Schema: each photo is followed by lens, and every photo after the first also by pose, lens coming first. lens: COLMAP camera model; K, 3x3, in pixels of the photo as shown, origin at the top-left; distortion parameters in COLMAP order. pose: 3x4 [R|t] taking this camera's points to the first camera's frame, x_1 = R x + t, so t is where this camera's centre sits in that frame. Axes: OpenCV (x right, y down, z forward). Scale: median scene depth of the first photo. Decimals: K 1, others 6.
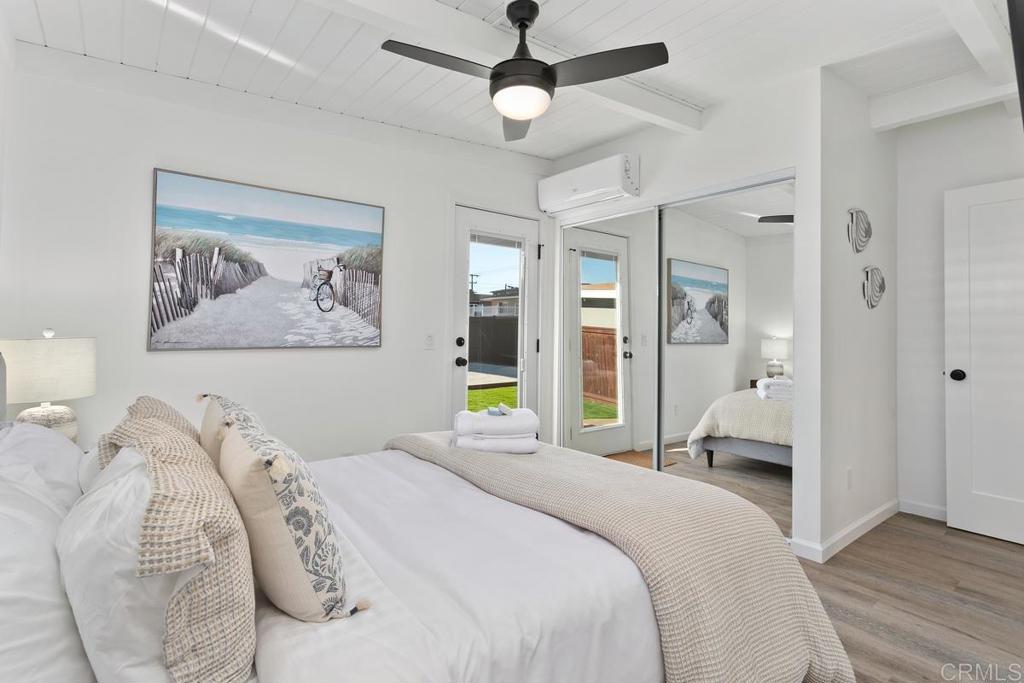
lens RADIAL K [[491.8, 0, 507.2], [0, 491.8, 340.9], [0, 0, 1]] dist [0.000454, 0.000184]
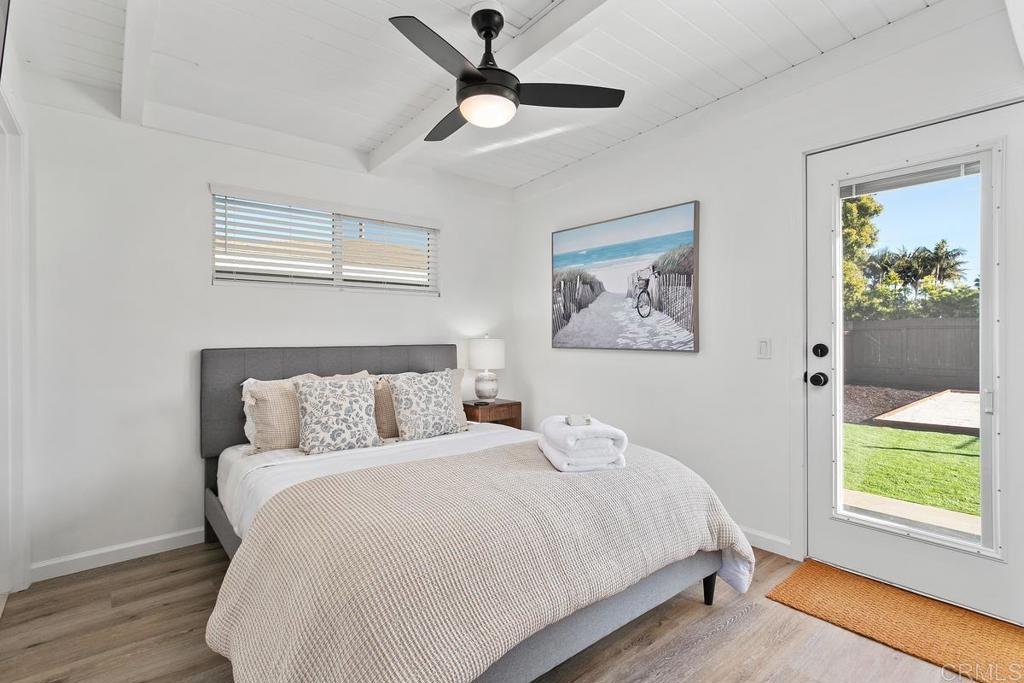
lens RADIAL K [[491.8, 0, 507.2], [0, 491.8, 340.9], [0, 0, 1]] dist [0.000454, 0.000184]
pose [[0.024994, 0.008517, -0.999651, 0.723092], [-0.020273, 0.999762, 0.008011, -0.010178], [0.999482, 0.020065, 0.025160, 0.683353]]
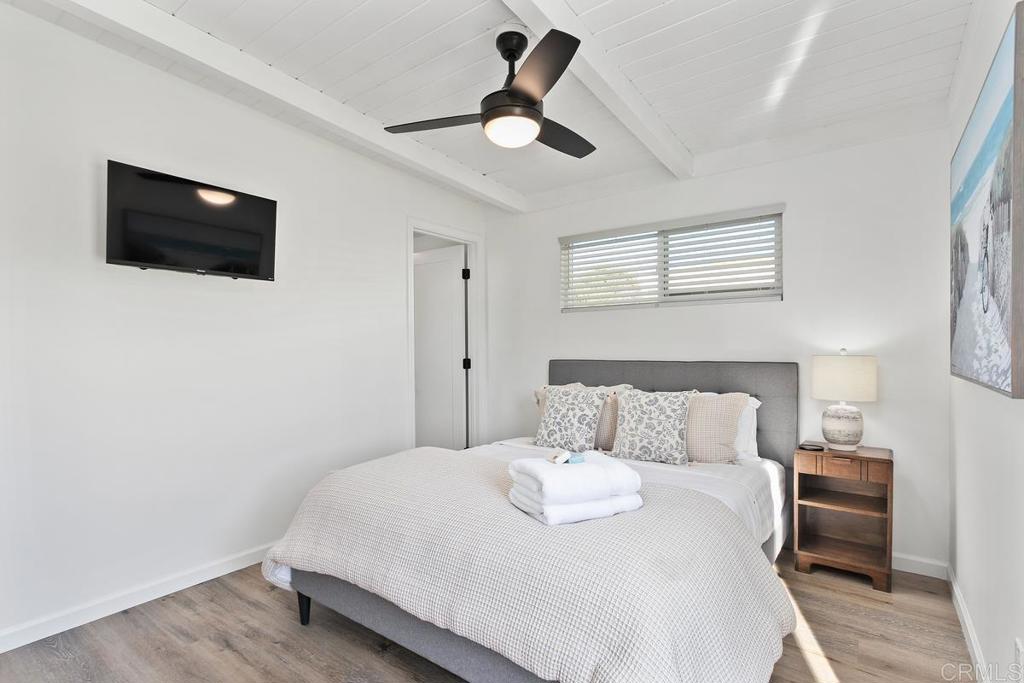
lens RADIAL K [[491.8, 0, 507.2], [0, 491.8, 340.9], [0, 0, 1]] dist [0.000454, 0.000184]
pose [[-0.965489, -0.002868, -0.260428, 0.211293], [-0.004165, 0.999982, 0.004428, -0.032853], [0.260410, 0.005360, -0.965483, 1.387137]]
